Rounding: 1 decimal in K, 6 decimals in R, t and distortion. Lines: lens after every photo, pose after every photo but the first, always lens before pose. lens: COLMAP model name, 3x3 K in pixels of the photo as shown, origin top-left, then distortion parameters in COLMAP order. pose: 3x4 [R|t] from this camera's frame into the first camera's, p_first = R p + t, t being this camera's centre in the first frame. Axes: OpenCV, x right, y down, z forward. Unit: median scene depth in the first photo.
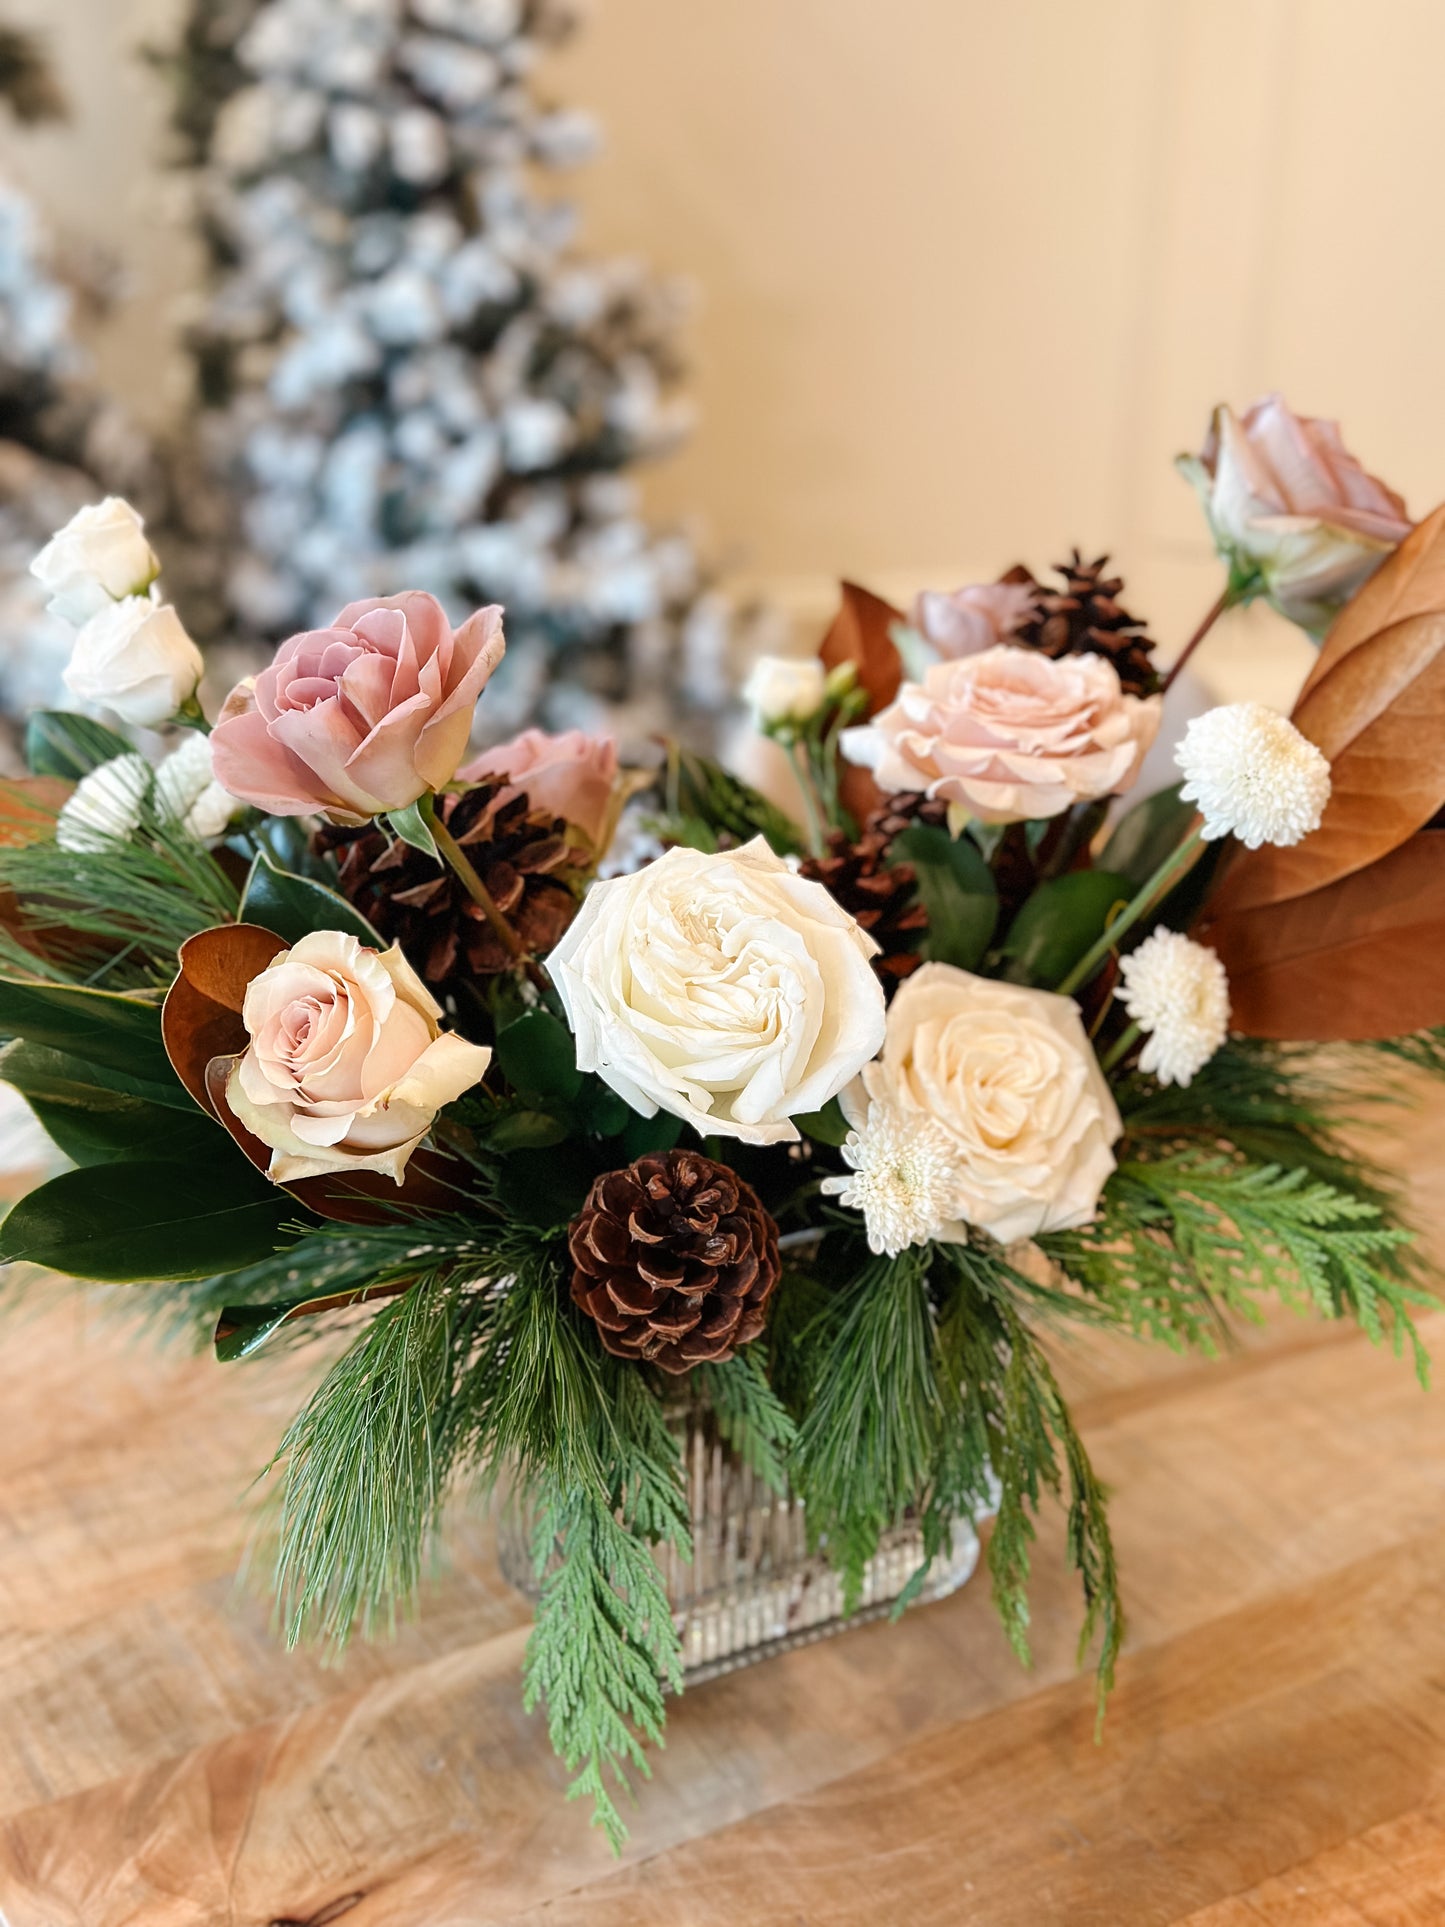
lens RADIAL K [[2715.7, 0, 722.5], [0, 2715.7, 963.5], [0, 0, 1]] dist [0.230737, -0.596294]
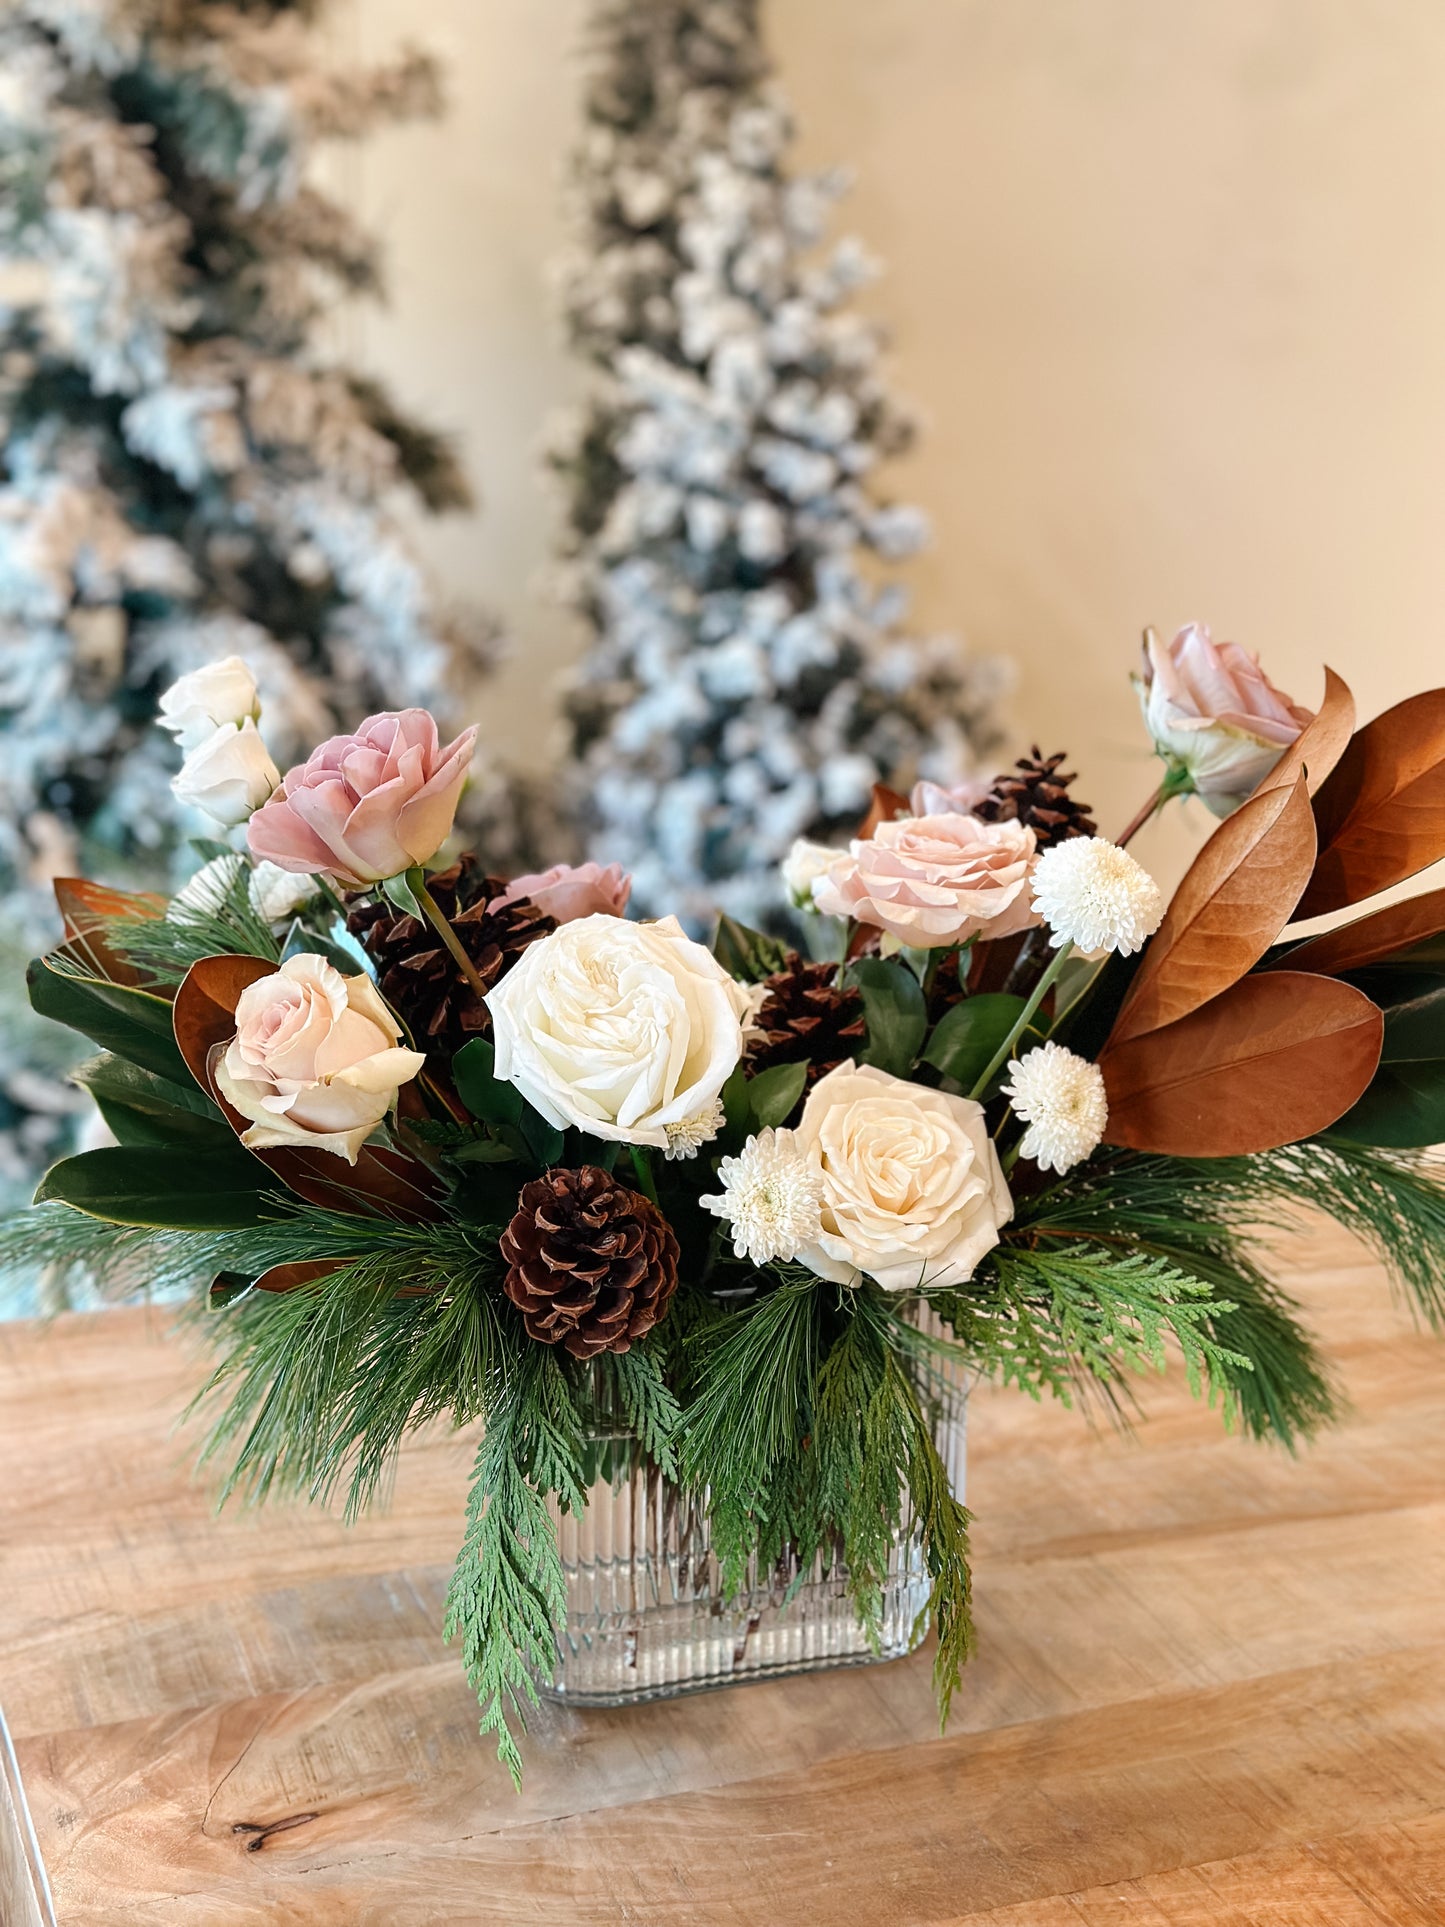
lens RADIAL K [[2715.7, 0, 722.5], [0, 2715.7, 963.5], [0, 0, 1]] dist [0.230737, -0.596294]
pose [[0.983828, 0.049389, -0.172174, 0.222780], [-0.076076, 0.985444, -0.152027, 0.143900], [0.162160, 0.162667, 0.973265, -0.175349]]
